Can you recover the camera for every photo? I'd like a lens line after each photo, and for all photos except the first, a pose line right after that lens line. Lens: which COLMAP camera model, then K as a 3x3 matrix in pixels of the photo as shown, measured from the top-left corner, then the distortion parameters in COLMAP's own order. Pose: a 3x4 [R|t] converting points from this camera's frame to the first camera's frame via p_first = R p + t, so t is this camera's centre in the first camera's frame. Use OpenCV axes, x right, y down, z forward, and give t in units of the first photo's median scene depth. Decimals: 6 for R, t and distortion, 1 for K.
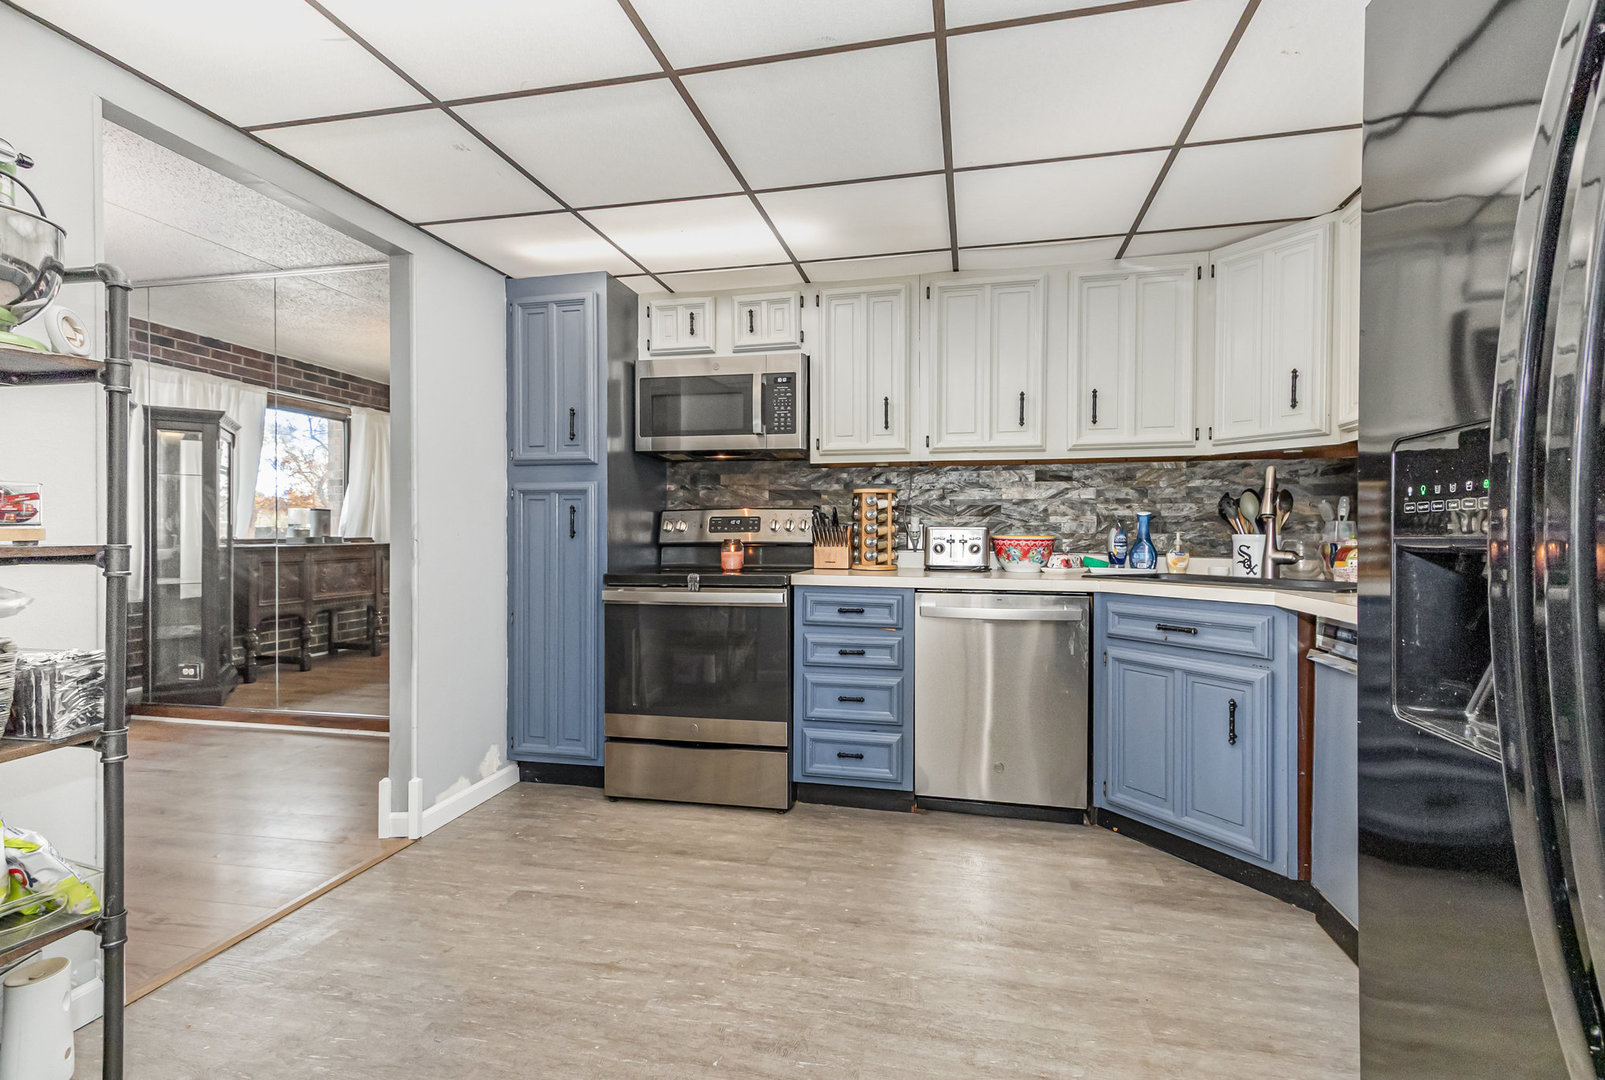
lens RADIAL K [[750.0, 0, 801.1], [0, 750.0, 534.8], [0, 0, 1]] dist [0.006086, 0.000583]
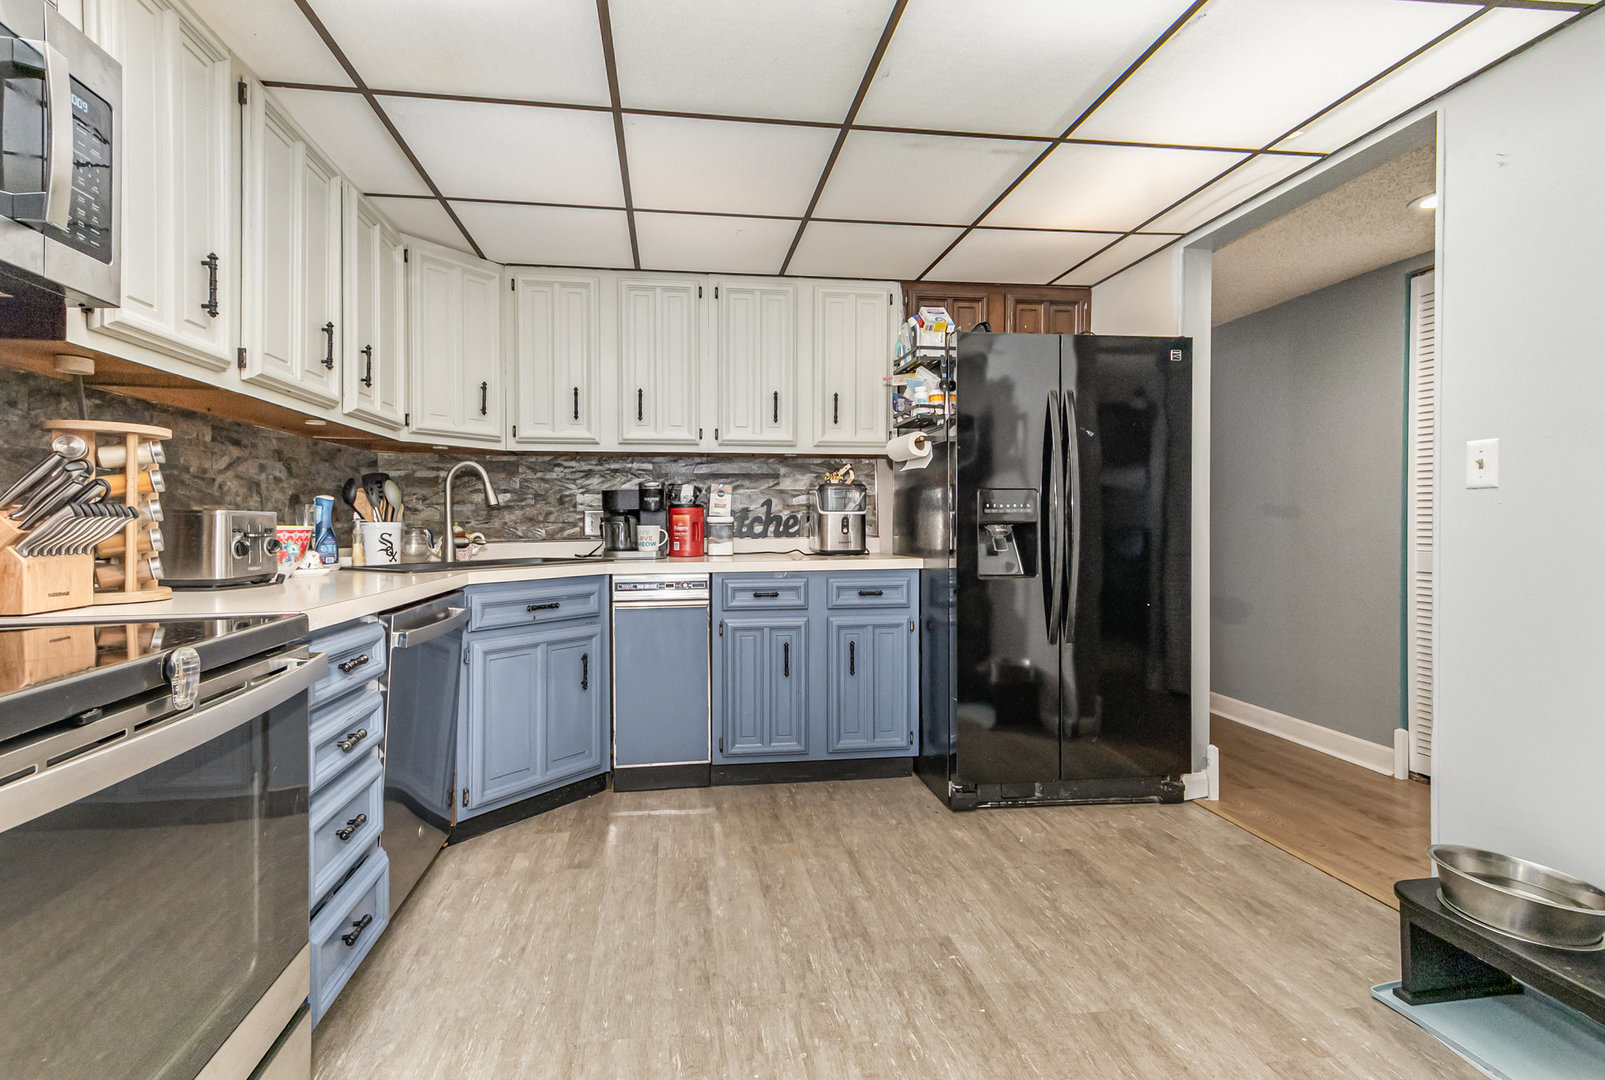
lens RADIAL K [[750.0, 0, 773.5], [0, 750.0, 524.1], [0, 0, 1]] dist [0.006086, 0.000583]
pose [[-0.375836, -0.001945, 0.926684, -0.682120], [0.002160, 0.999993, 0.002975, 0.000598], [-0.926684, 0.003120, -0.375829, 1.146141]]
